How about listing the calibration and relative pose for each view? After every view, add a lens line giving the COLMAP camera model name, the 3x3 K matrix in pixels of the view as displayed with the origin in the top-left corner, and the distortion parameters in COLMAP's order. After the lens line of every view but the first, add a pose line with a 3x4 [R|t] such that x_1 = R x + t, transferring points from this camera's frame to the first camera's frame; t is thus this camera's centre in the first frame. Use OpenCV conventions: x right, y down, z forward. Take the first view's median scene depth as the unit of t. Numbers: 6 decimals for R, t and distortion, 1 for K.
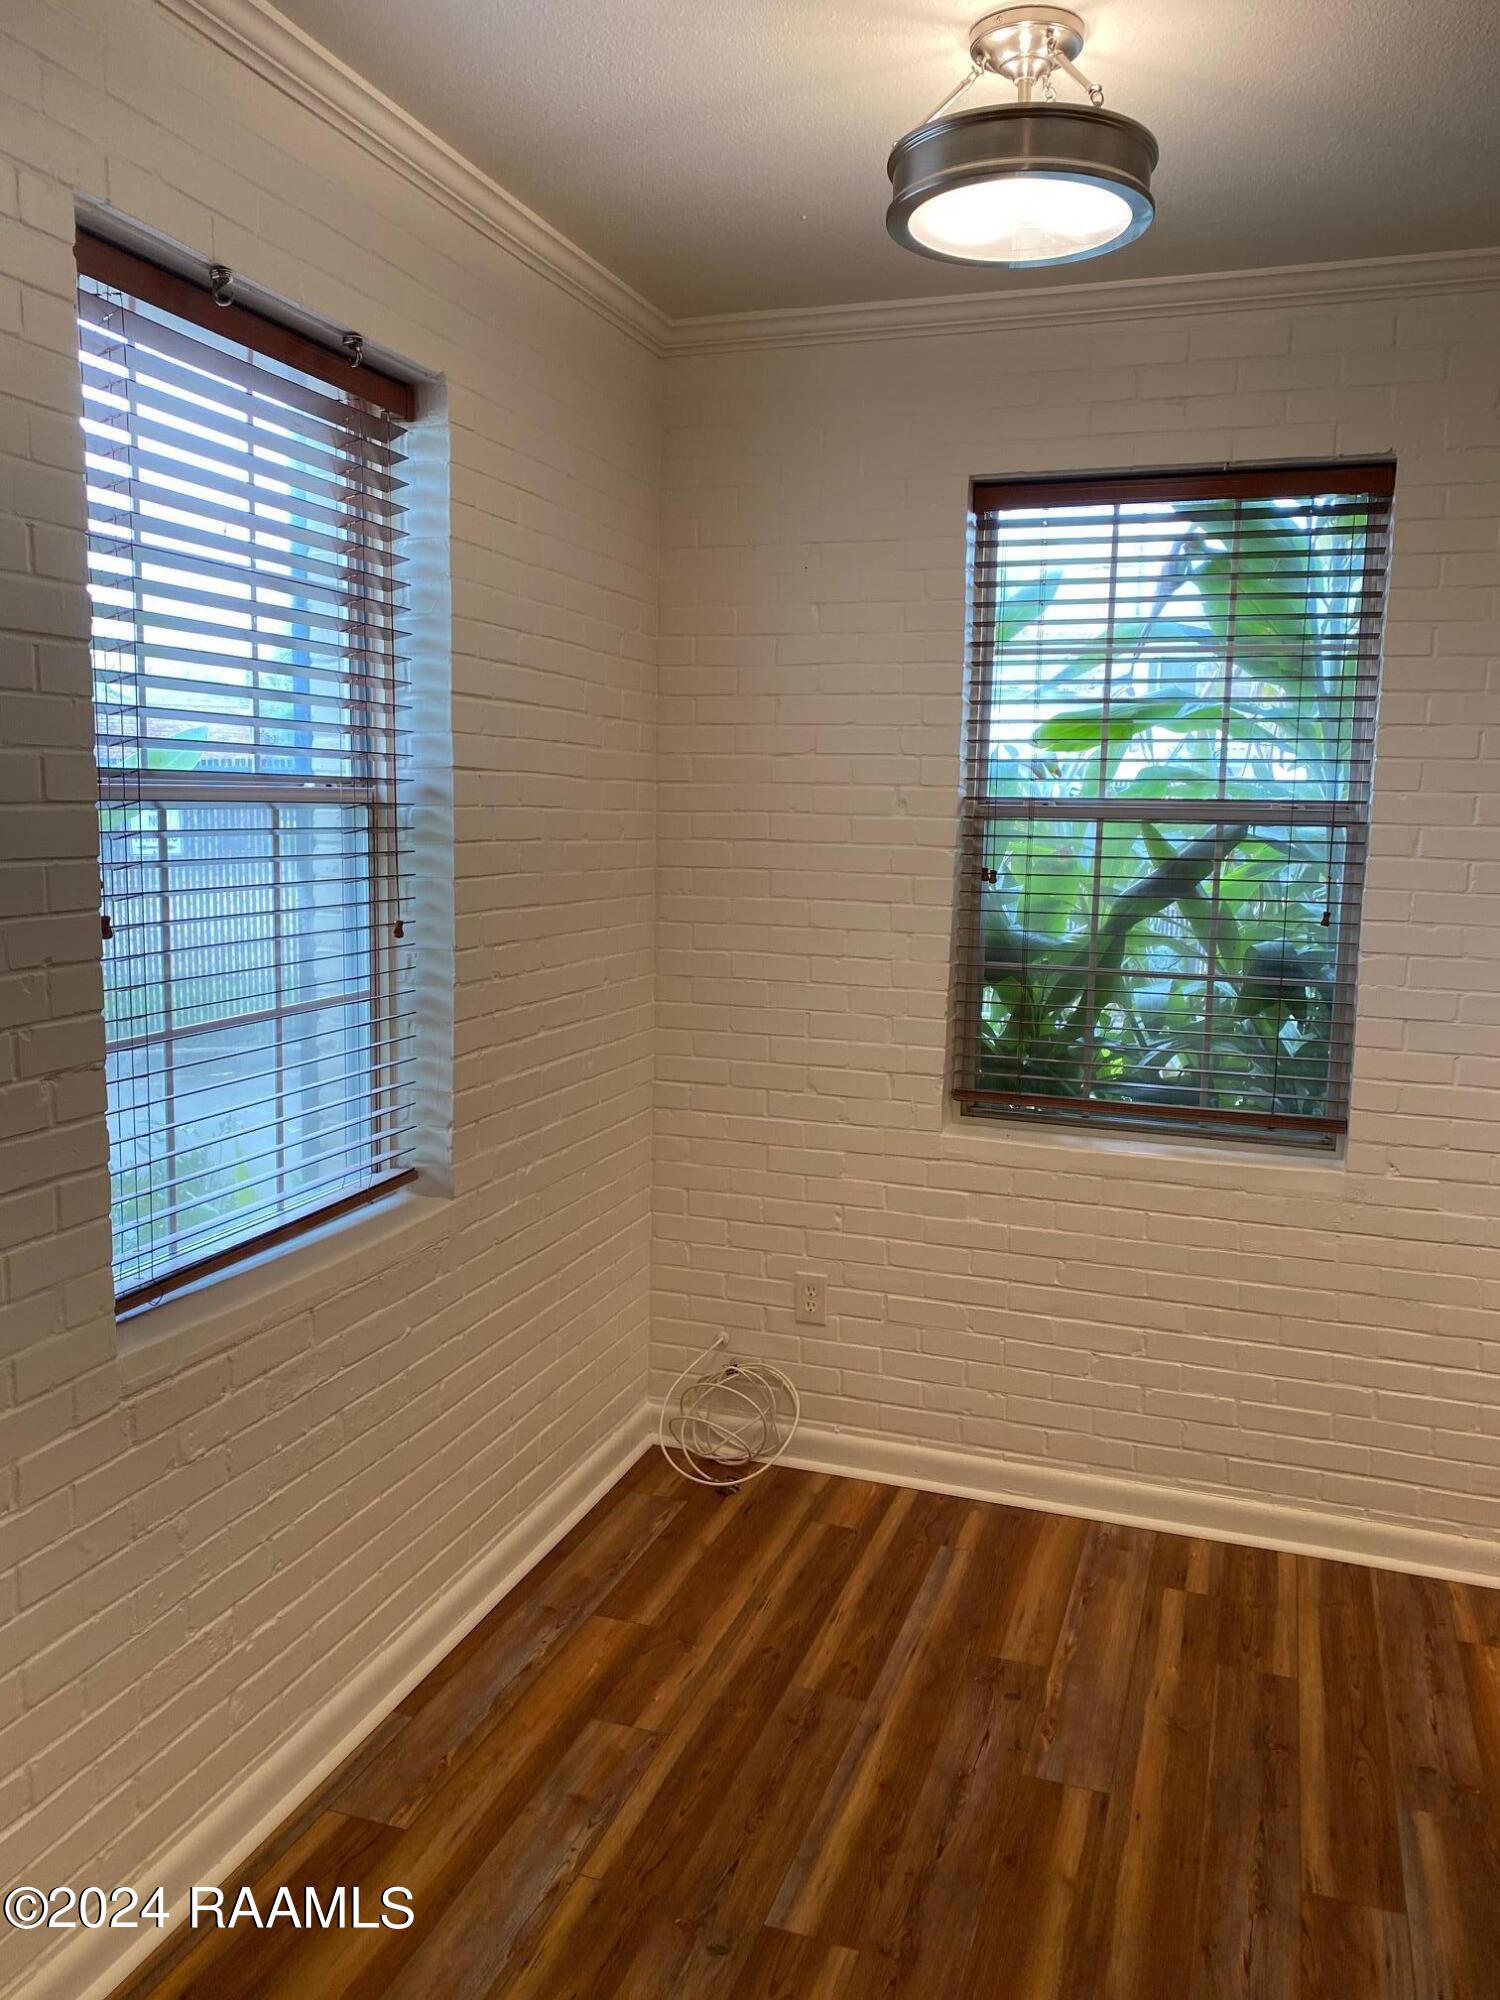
lens RADIAL K [[1521.3, 0, 762.7], [0, 1521.3, 1015.1], [0, 0, 1]] dist [-0.007188, -0.000652]
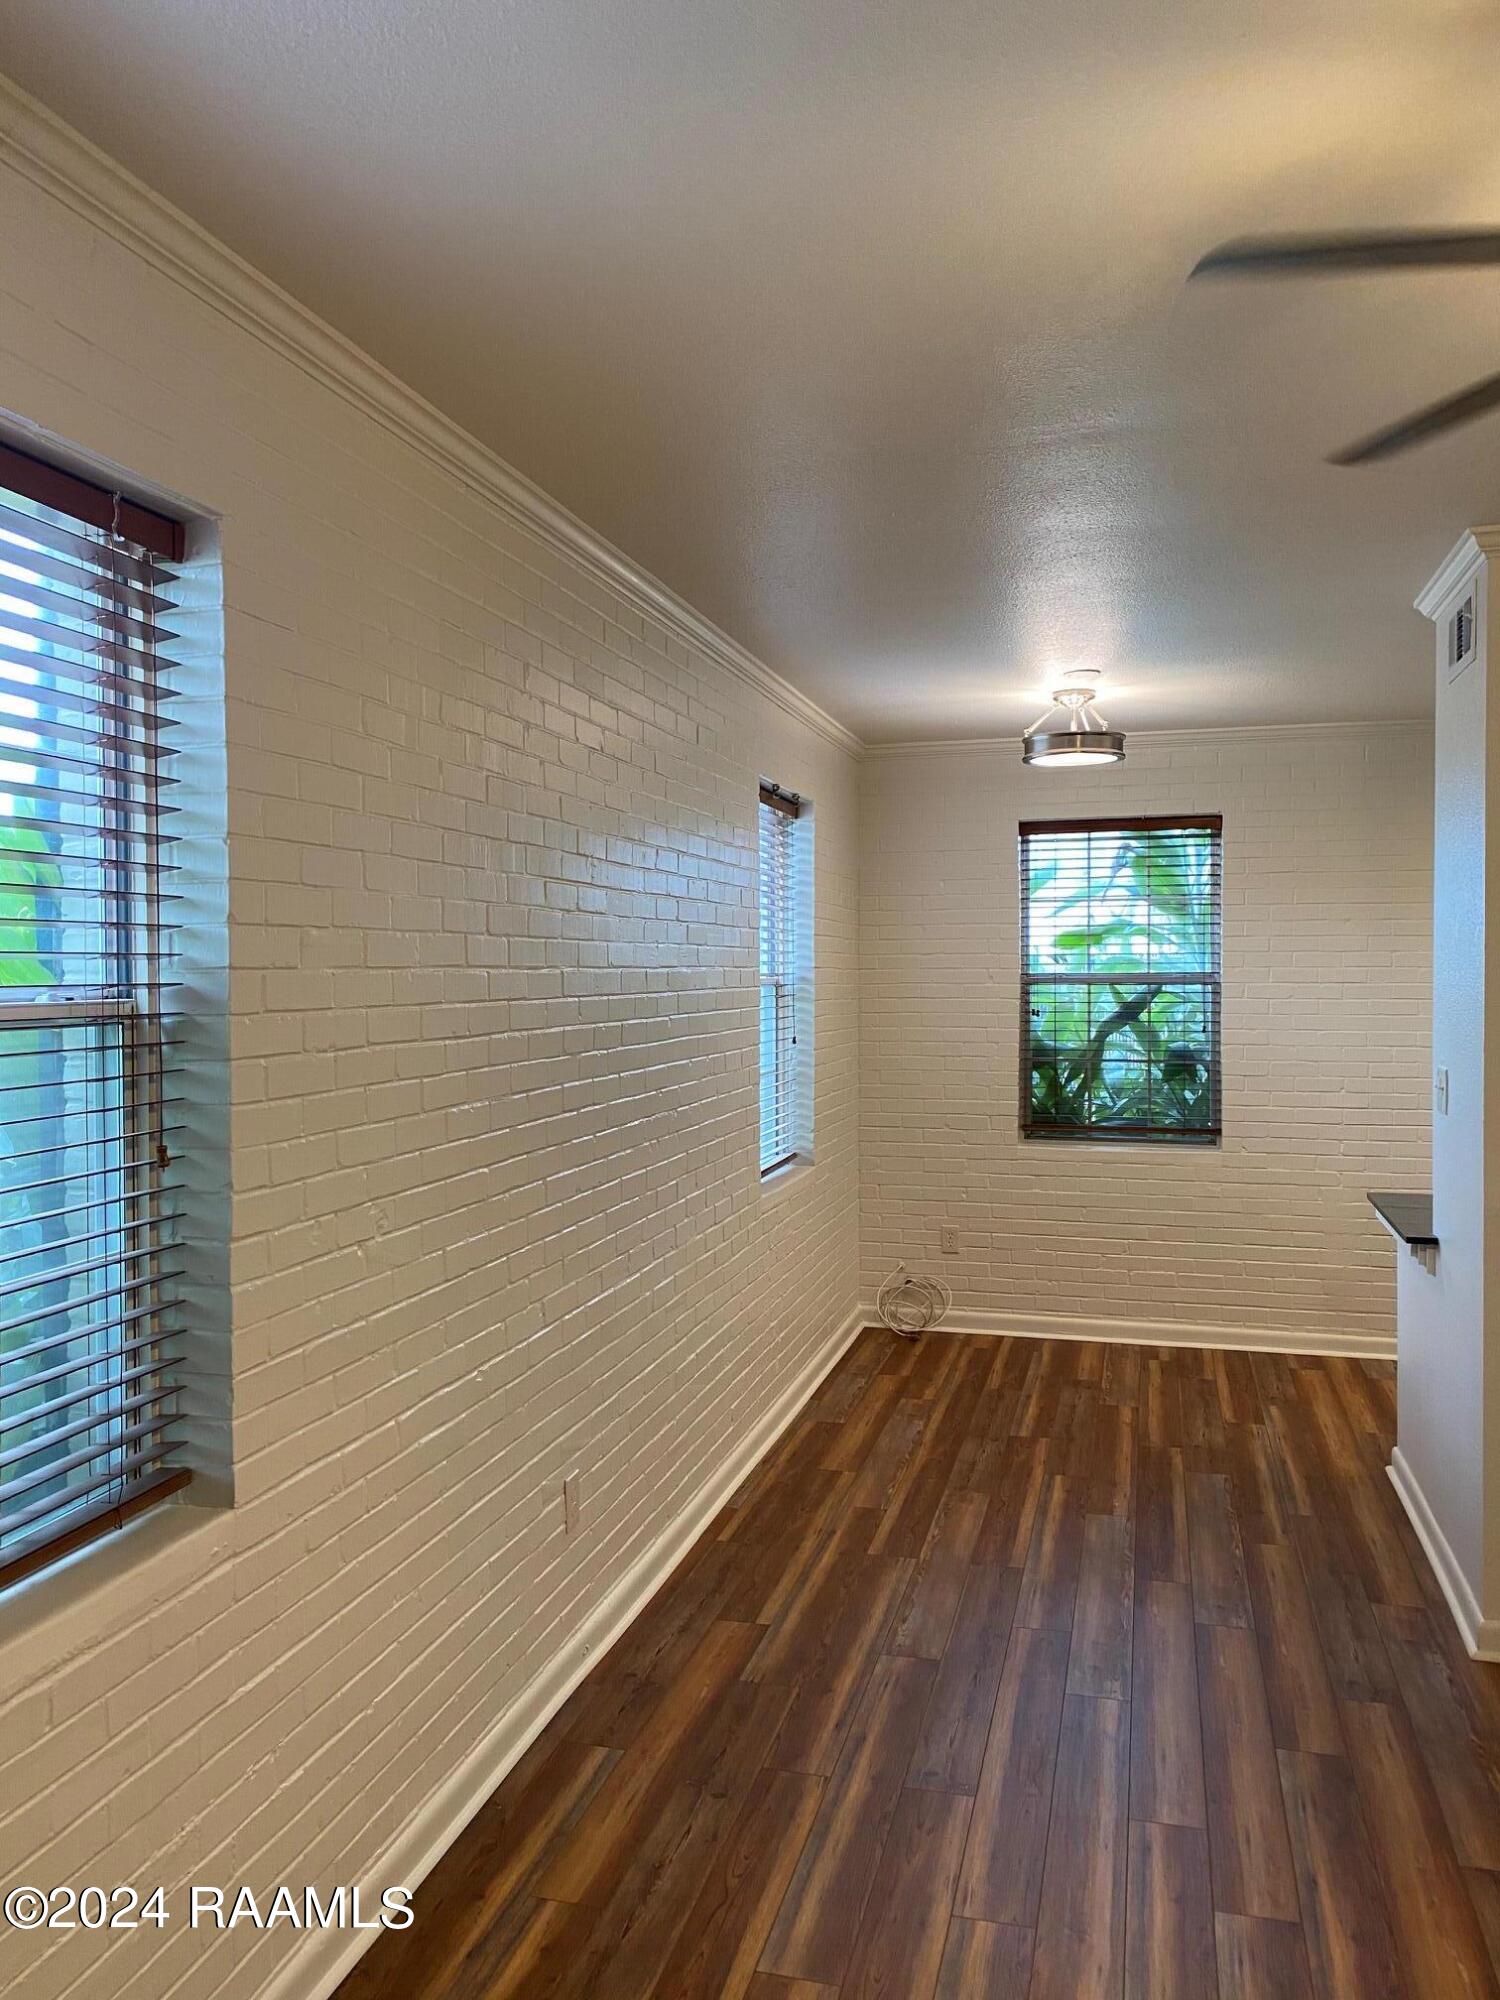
lens RADIAL K [[1521.3, 0, 733.2], [0, 1521.3, 989.2], [0, 0, 1]] dist [-0.007188, -0.000652]
pose [[0.997980, -0.023881, 0.058878, -0.373482], [0.031197, 0.991458, -0.126644, 0.119767], [-0.055350, 0.128225, 0.990199, -0.978909]]
